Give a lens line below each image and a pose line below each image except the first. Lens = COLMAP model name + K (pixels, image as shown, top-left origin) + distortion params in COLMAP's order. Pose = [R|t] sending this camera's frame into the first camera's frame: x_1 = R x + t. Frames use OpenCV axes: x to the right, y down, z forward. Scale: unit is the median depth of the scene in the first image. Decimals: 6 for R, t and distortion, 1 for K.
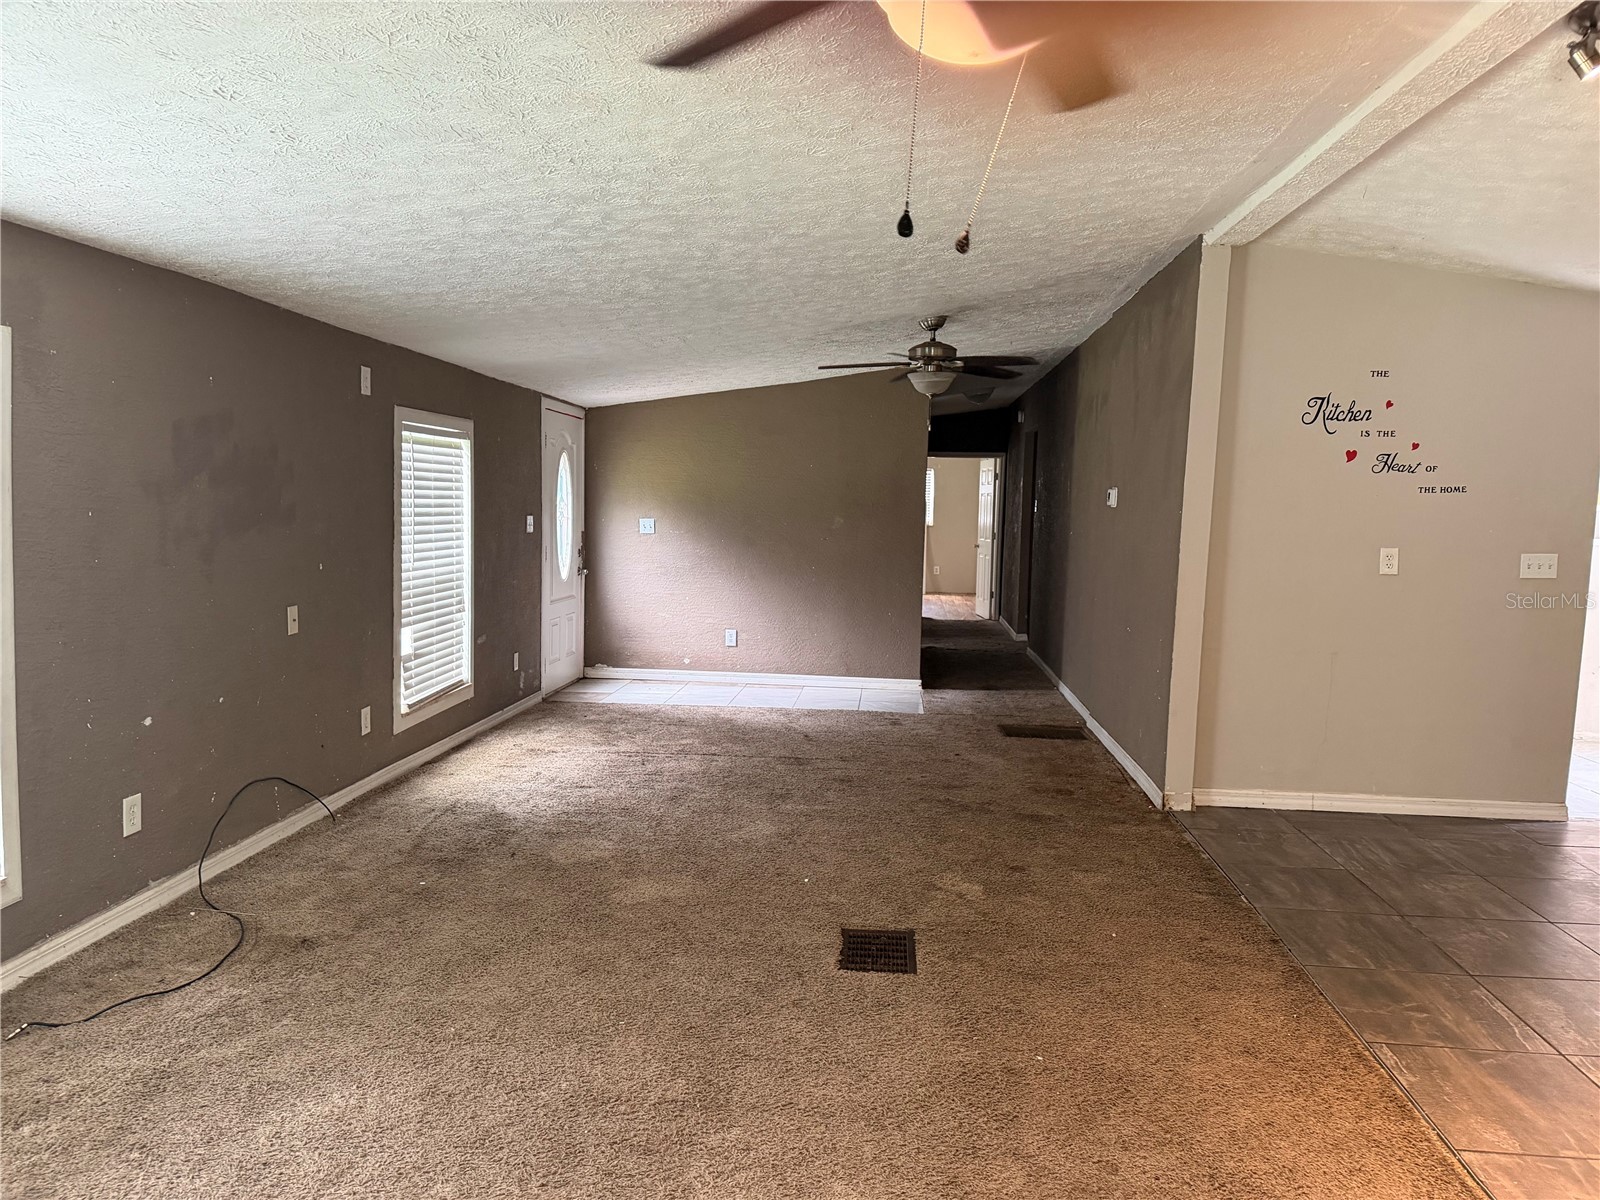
lens RADIAL K [[1101.1, 0, 805.2], [0, 1101.1, 602.8], [0, 0, 1]] dist [0.123933, -0.179916]
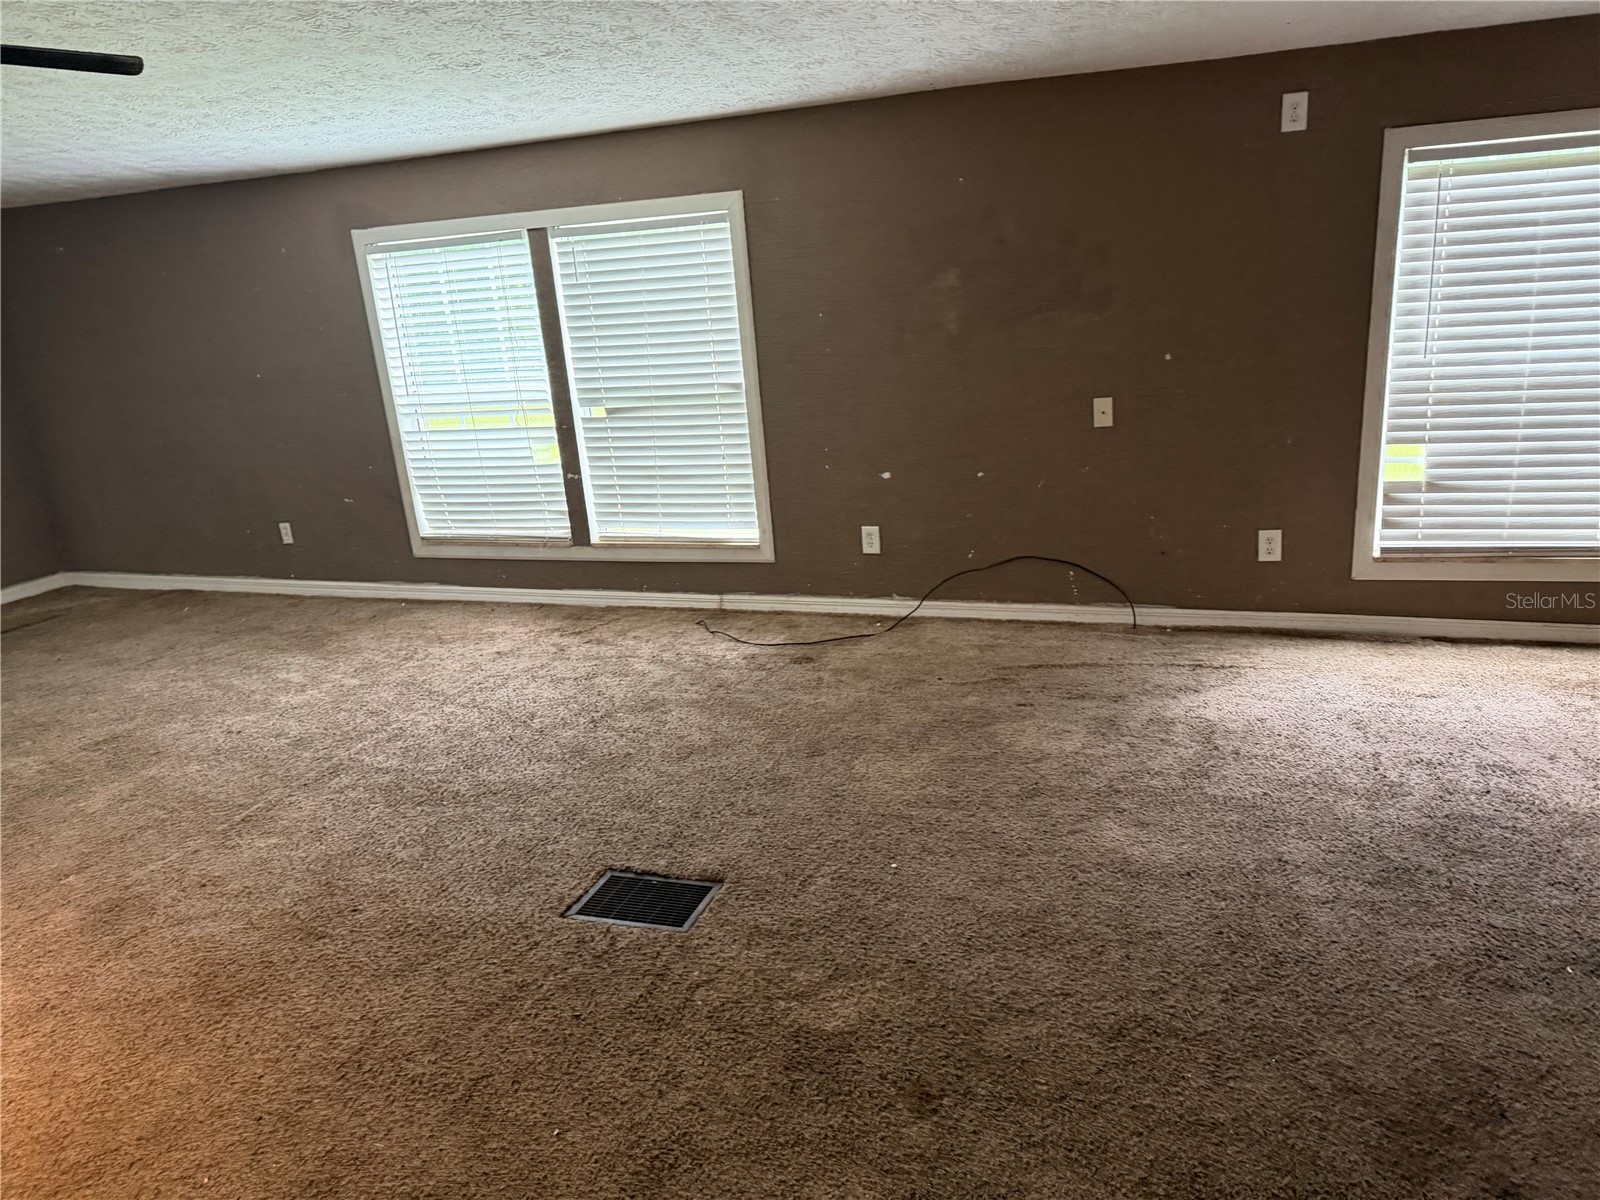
lens RADIAL K [[1101.1, 0, 805.2], [0, 1101.1, 602.8], [0, 0, 1]] dist [0.123933, -0.179916]
pose [[-0.244925, 0.264088, -0.932882, 0.591168], [-0.029342, 0.959729, 0.279391, -0.094685], [0.969098, 0.095802, -0.227312, 1.040520]]
